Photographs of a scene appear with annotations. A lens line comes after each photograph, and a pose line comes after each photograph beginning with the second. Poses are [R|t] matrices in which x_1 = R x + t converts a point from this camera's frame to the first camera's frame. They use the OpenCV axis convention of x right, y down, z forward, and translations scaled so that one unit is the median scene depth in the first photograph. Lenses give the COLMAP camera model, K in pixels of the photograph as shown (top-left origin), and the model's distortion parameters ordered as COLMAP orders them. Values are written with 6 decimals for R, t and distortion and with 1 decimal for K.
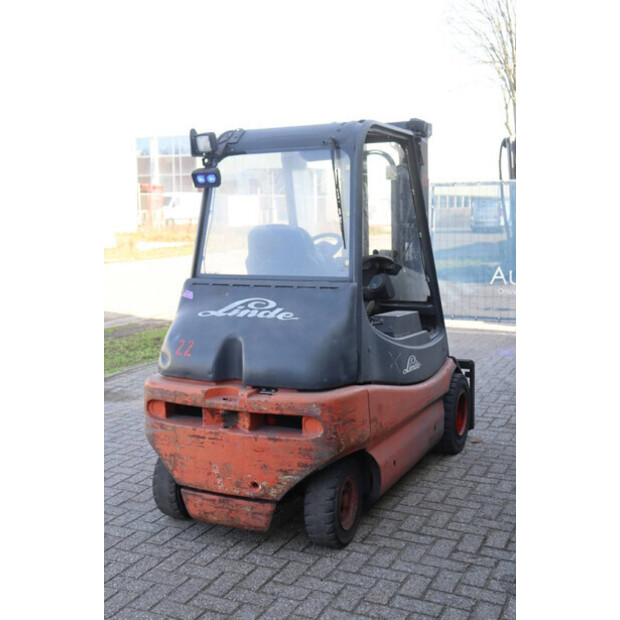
lens RADIAL K [[800.2, 0, 301.4], [0, 800.2, 304.5], [0, 0, 1]] dist [0.040110, 0.000000]
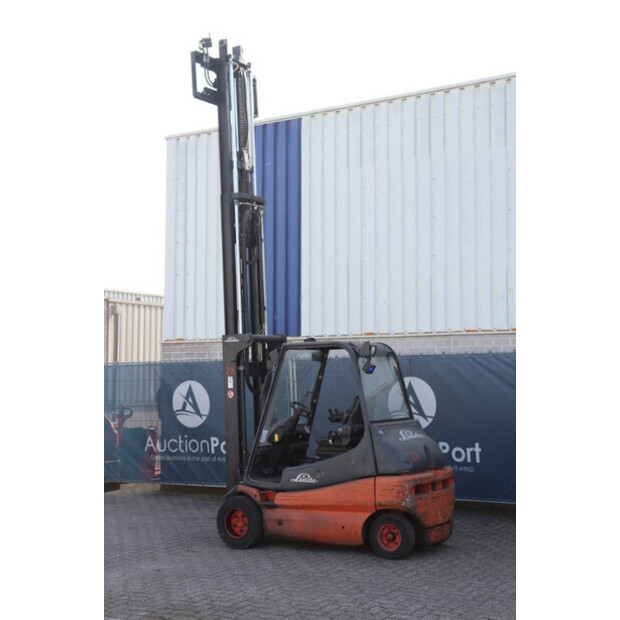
lens RADIAL K [[996.9, 0, 329.6], [0, 996.9, 310.5], [0, 0, 1]] dist [0.183844, 0.000000]
pose [[0.082350, 0.072910, 0.993933, -2.666245], [0.138841, 0.986755, -0.083887, -0.121590], [-0.986885, 0.144906, 0.071136, 1.003925]]
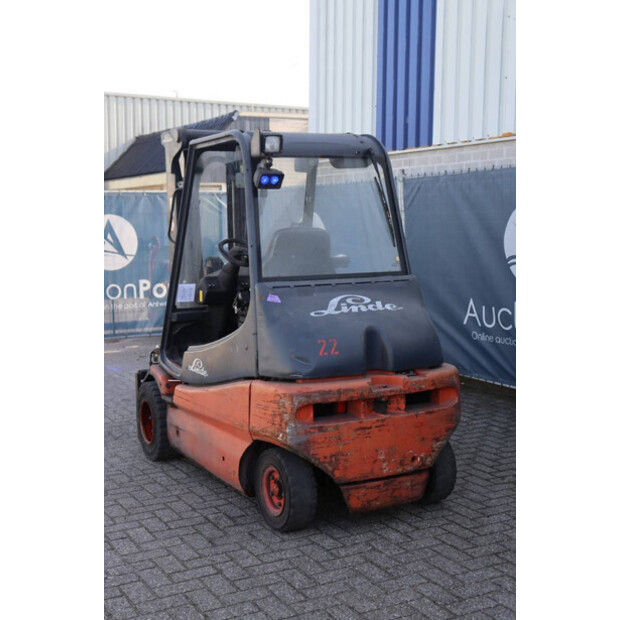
lens RADIAL K [[909.9, 0, 333.7], [0, 909.9, 304.1], [0, 0, 1]] dist [0.115665, 0.000000]
pose [[0.561724, -0.067999, 0.824525, -1.106194], [0.100363, 0.994857, 0.013672, -0.014917], [-0.821214, 0.075072, 0.565660, 0.351330]]
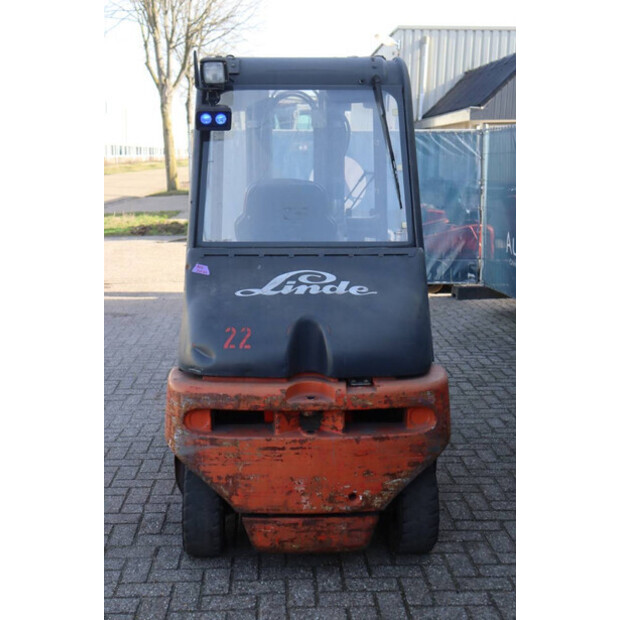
lens RADIAL K [[882.3, 0, 316.3], [0, 882.3, 306.0], [0, 0, 1]] dist [0.092414, 0.000000]
pose [[0.877409, -0.061590, 0.475772, -0.496830], [0.039925, 0.997659, 0.055520, -0.022274], [-0.478078, -0.029719, 0.877814, 0.215474]]
